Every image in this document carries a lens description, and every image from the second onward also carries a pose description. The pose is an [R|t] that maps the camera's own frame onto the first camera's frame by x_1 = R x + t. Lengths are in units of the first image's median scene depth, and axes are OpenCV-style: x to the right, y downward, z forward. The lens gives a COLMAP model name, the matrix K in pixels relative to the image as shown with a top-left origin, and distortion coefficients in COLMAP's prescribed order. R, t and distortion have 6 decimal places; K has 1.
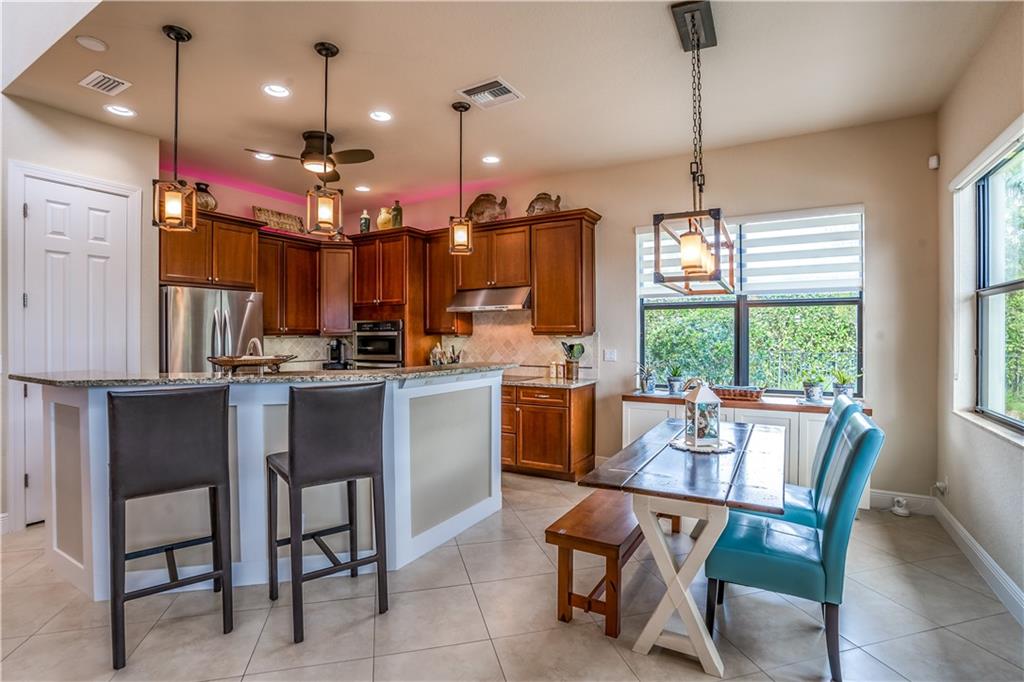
lens RADIAL K [[494.6, 0, 506.5], [0, 494.6, 337.1], [0, 0, 1]] dist [-0.027401, 0.004517]
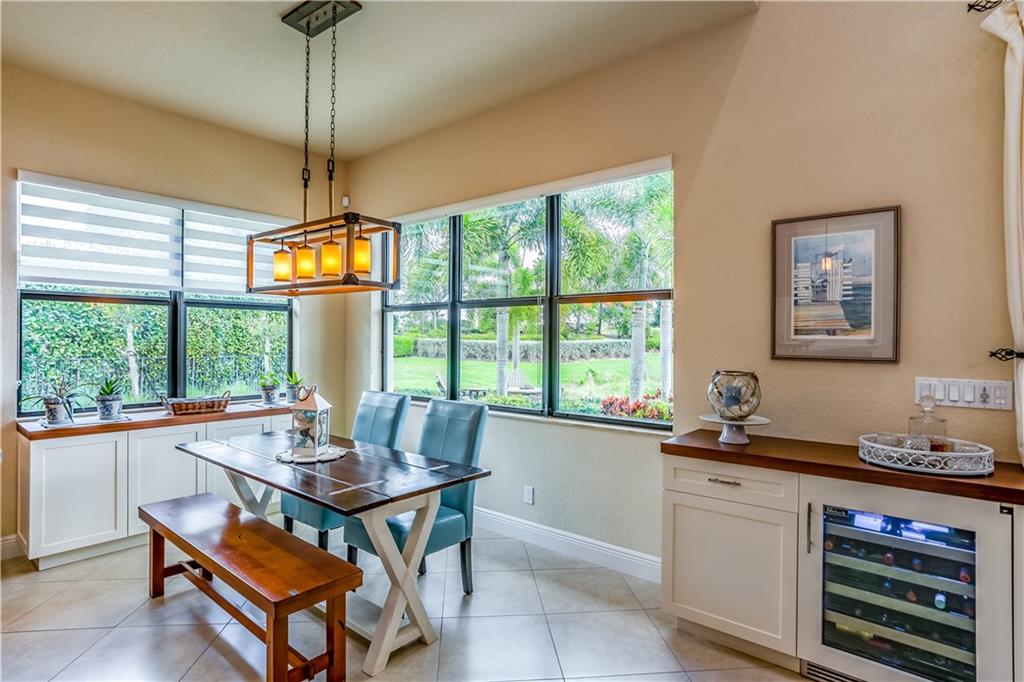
lens RADIAL K [[542.2, 0, 516.5], [0, 542.2, 340.1], [0, 0, 1]] dist [-0.003474, 0.005014]
pose [[0.180824, 0.000738, 0.983515, -0.337581], [-0.001201, 0.999999, -0.000529, -0.001414], [-0.983515, -0.001086, 0.180825, 0.253685]]
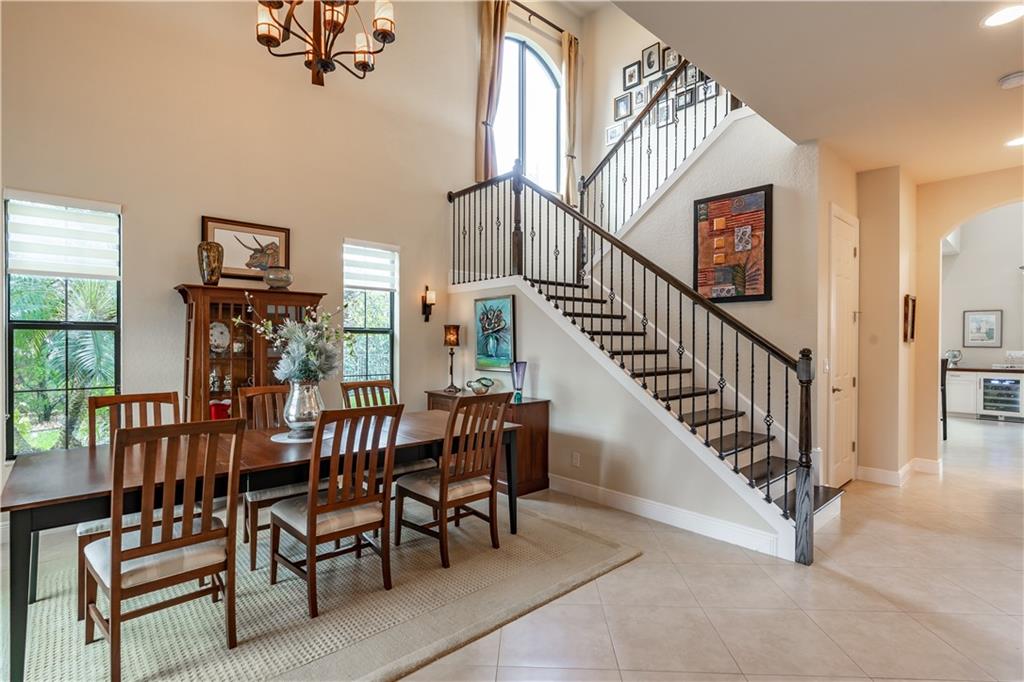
lens RADIAL K [[501.4, 0, 507.8], [0, 501.4, 350.6], [0, 0, 1]] dist [0.003544, 0.000327]
pose [[0.311252, -0.004849, 0.950315, -0.644050], [0.002192, 0.999988, 0.004384, 0.001765], [-0.950325, 0.000718, 0.311259, 0.408432]]
